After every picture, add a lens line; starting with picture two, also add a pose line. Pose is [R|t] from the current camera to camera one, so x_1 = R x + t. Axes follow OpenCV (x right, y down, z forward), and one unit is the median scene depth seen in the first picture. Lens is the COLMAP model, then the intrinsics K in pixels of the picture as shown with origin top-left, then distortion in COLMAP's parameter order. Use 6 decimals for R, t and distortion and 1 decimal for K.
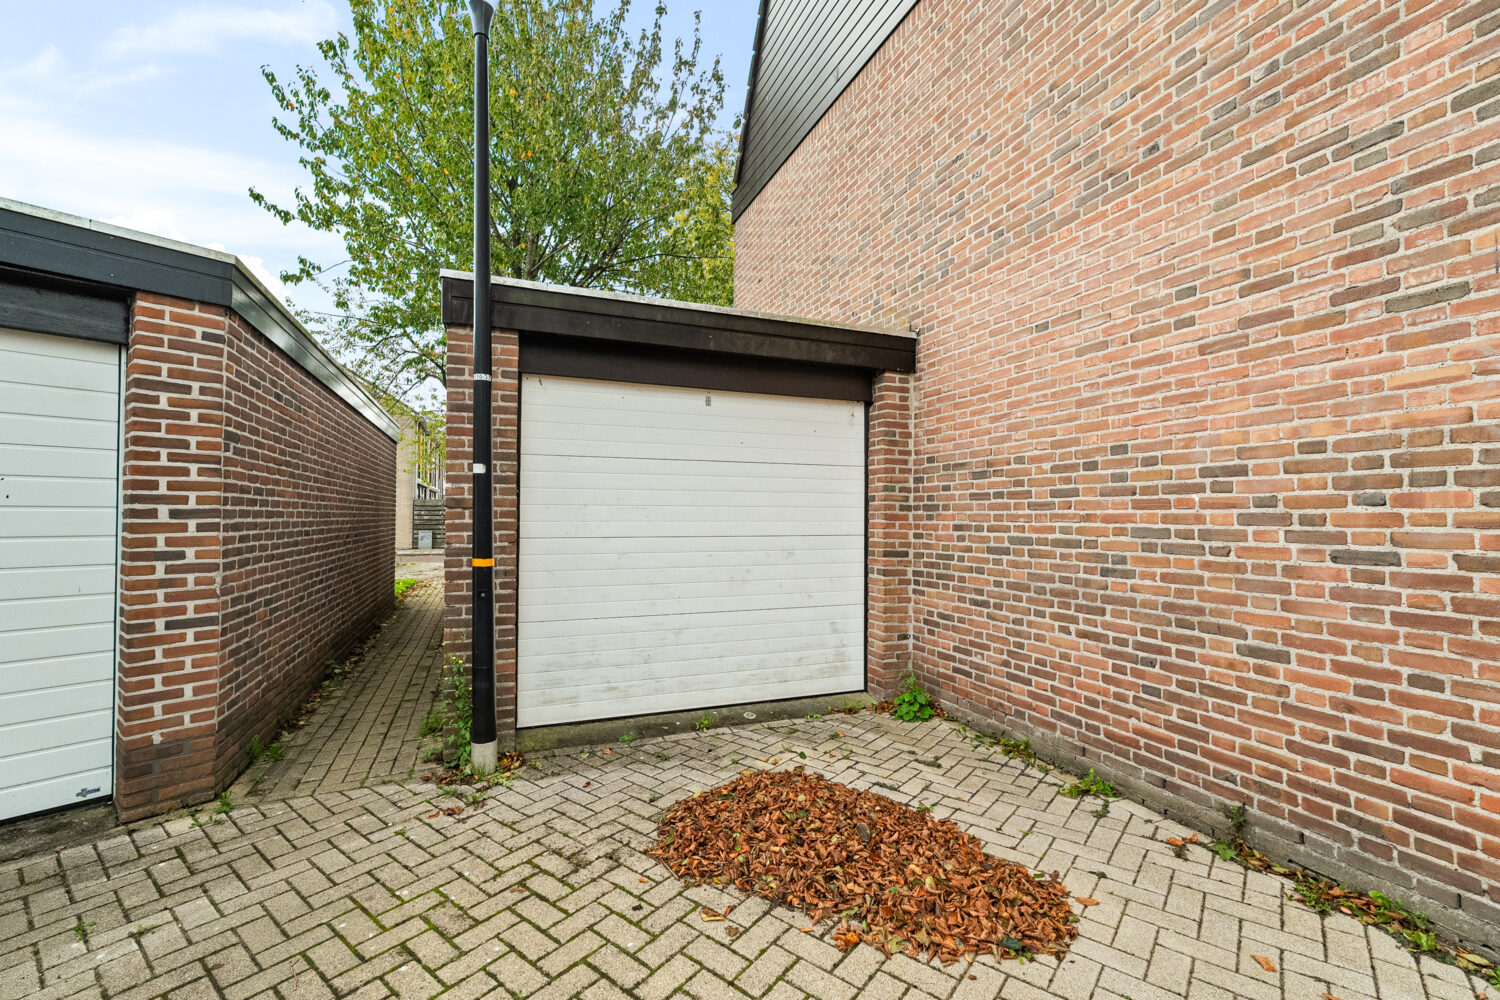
lens RADIAL K [[662.8, 0, 753.0], [0, 662.8, 500.5], [0, 0, 1]] dist [0.001071, -0.000500]
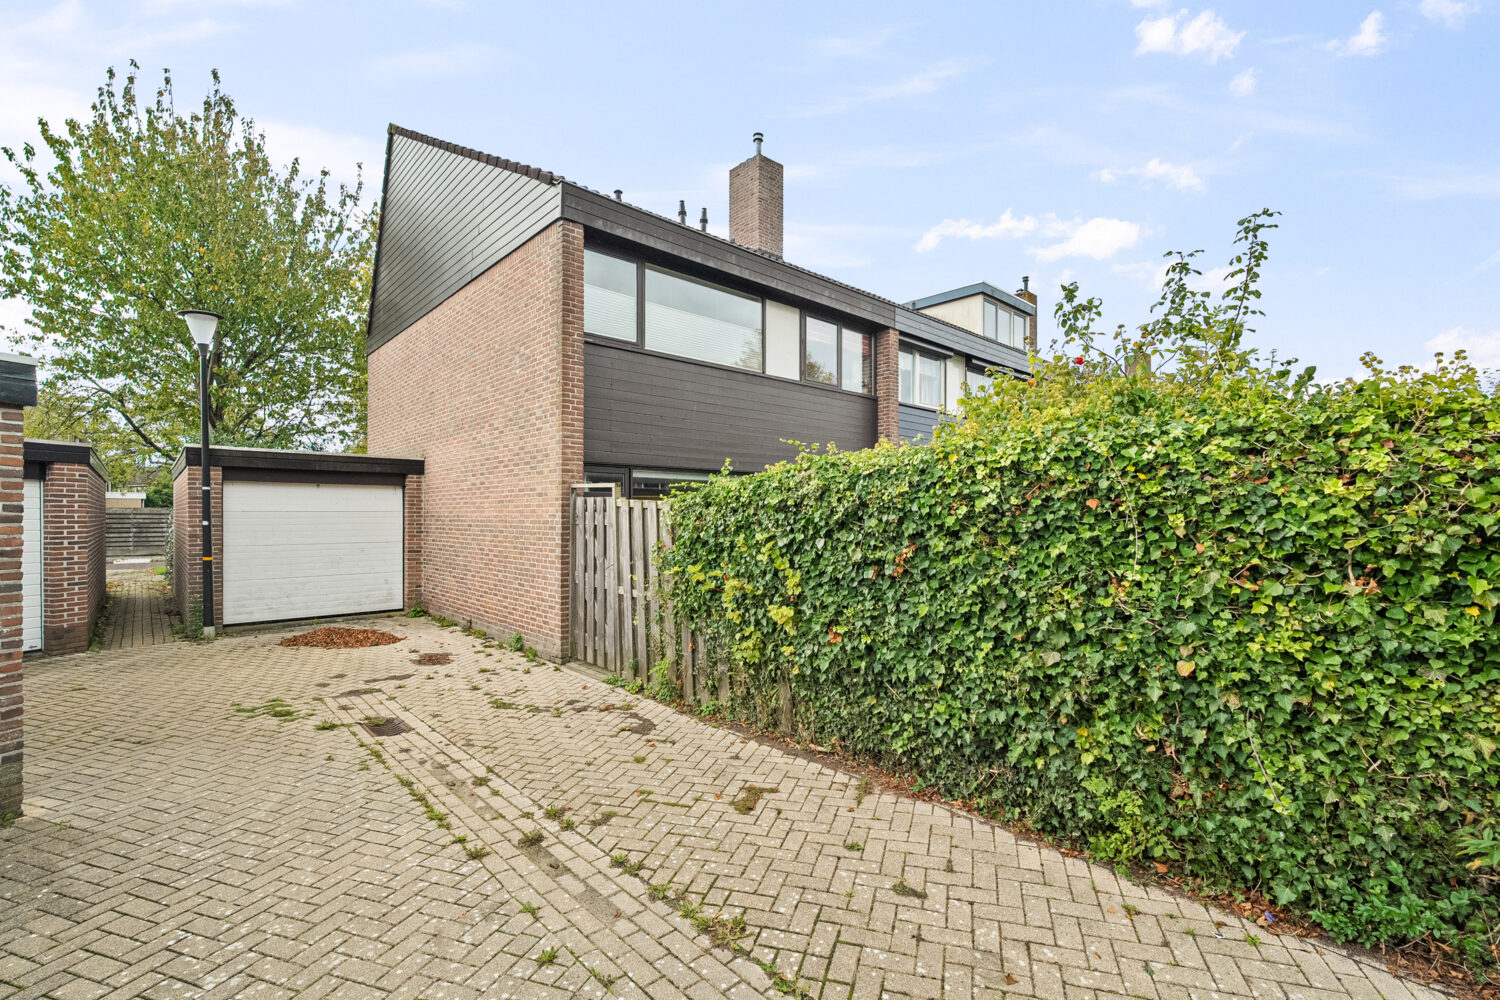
lens RADIAL K [[662.8, 0, 746.9], [0, 662.8, 513.9], [0, 0, 1]] dist [0.001071, -0.000500]
pose [[0.934211, -0.001958, 0.356716, 0.628020], [-0.006517, 0.999724, 0.022554, -0.151751], [-0.356661, -0.023395, 0.933941, -2.131582]]
